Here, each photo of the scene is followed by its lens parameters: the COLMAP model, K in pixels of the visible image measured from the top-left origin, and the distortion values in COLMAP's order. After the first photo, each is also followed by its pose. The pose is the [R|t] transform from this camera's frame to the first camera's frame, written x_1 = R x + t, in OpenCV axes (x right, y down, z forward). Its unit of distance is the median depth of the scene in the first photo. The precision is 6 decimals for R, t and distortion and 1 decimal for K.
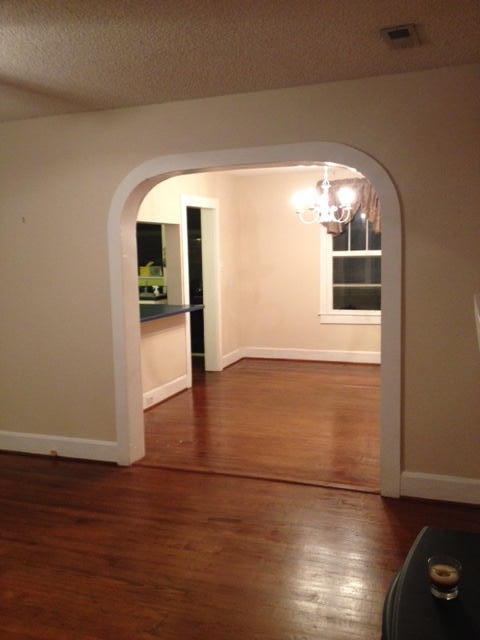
lens RADIAL K [[637.5, 0, 233.1], [0, 637.5, 317.6], [0, 0, 1]] dist [0.064242, 0.000000]
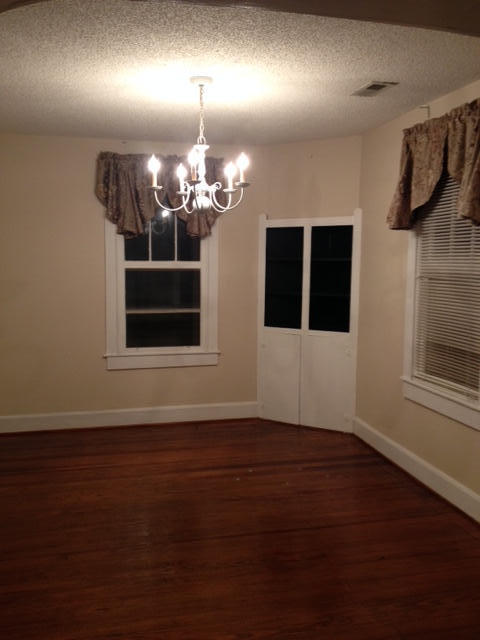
lens RADIAL K [[637.5, 0, 240.9], [0, 637.5, 309.6], [0, 0, 1]] dist [0.064242, 0.000000]
pose [[0.826129, -0.021936, 0.563054, -0.123004], [0.039896, 0.999011, -0.019615, -0.035677], [-0.562067, 0.038668, 0.826187, 0.390537]]
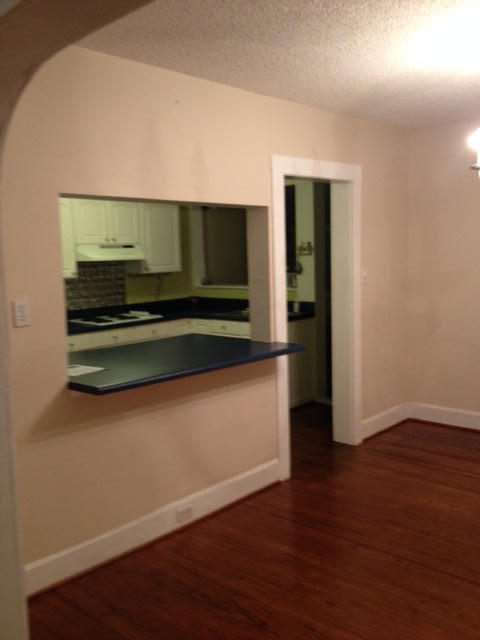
lens RADIAL K [[637.5, 0, 243.7], [0, 637.5, 319.6], [0, 0, 1]] dist [0.064242, 0.000000]
pose [[0.936406, 0.038254, -0.348827, 0.088687], [-0.034522, 0.999261, 0.016913, -0.043783], [0.349216, -0.003795, 0.937034, 0.379622]]
